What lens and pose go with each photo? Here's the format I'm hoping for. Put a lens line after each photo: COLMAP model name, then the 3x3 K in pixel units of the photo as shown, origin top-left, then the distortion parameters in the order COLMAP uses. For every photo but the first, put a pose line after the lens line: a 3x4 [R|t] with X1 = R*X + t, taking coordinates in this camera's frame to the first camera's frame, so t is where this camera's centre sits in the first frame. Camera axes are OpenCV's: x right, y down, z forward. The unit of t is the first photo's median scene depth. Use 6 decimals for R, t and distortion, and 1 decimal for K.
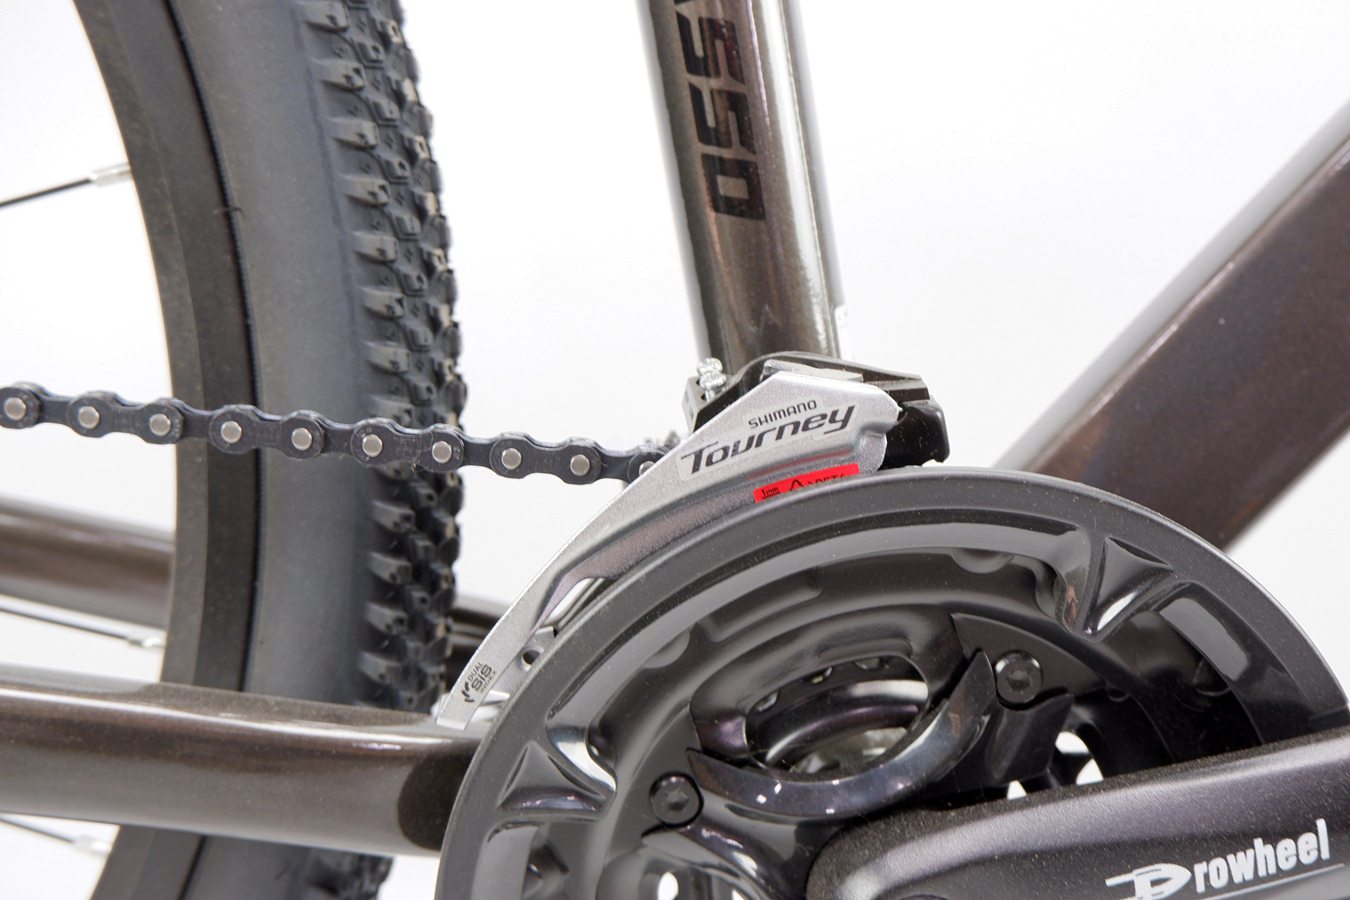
lens RADIAL K [[1288.4, 0, 674.9], [0, 1288.4, 443.8], [0, 0, 1]] dist [0.012680, 0.000000]
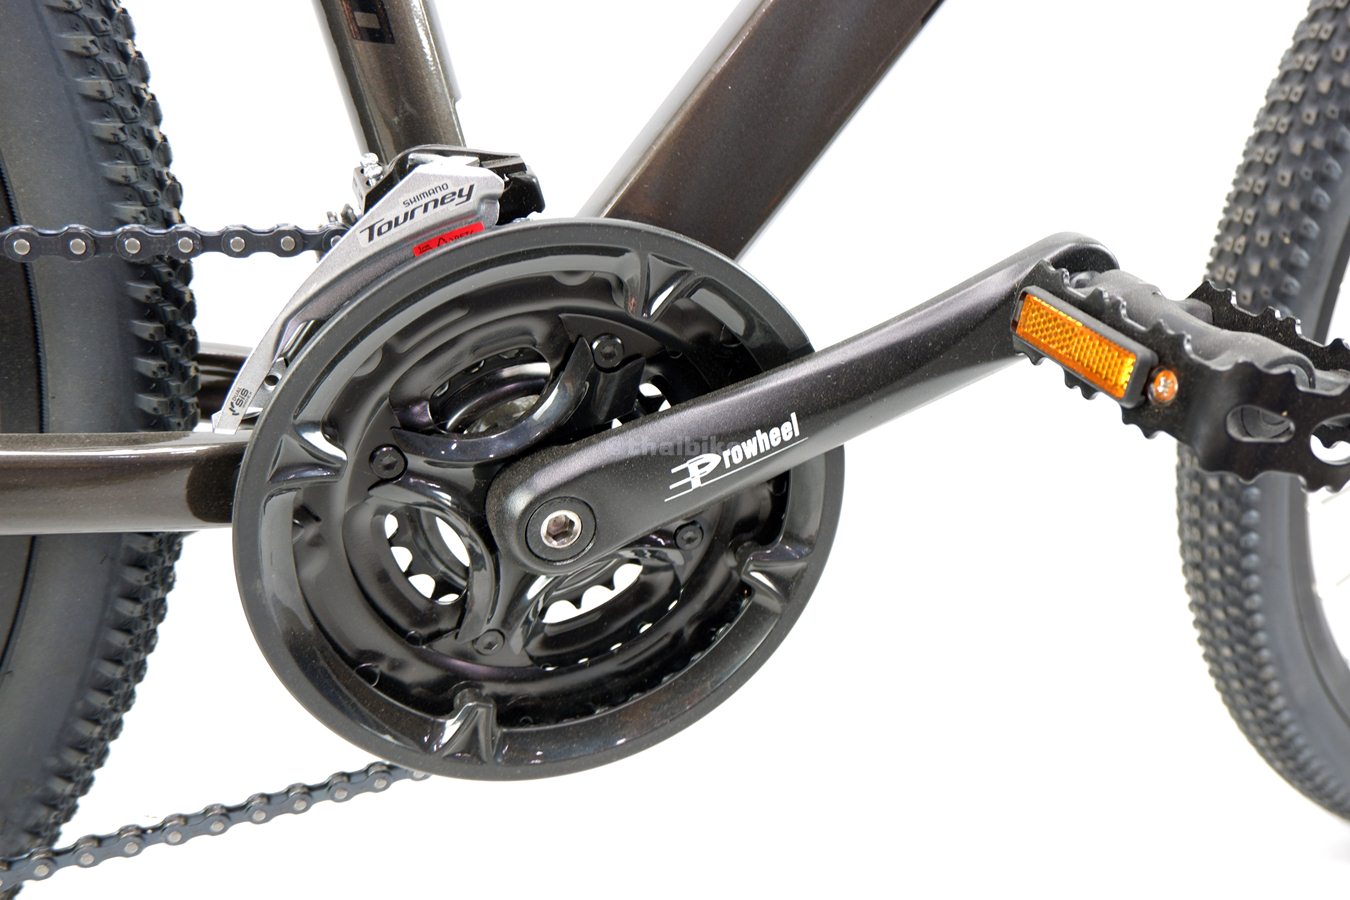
lens RADIAL K [[1288.4, 0, 678.8], [0, 1288.4, 444.6], [0, 0, 1]] dist [0.012680, 0.000000]
pose [[0.962999, -0.142970, 0.228456, -0.013607], [0.086678, 0.966955, 0.239761, -0.067761], [-0.255185, -0.211088, 0.943569, -0.469583]]
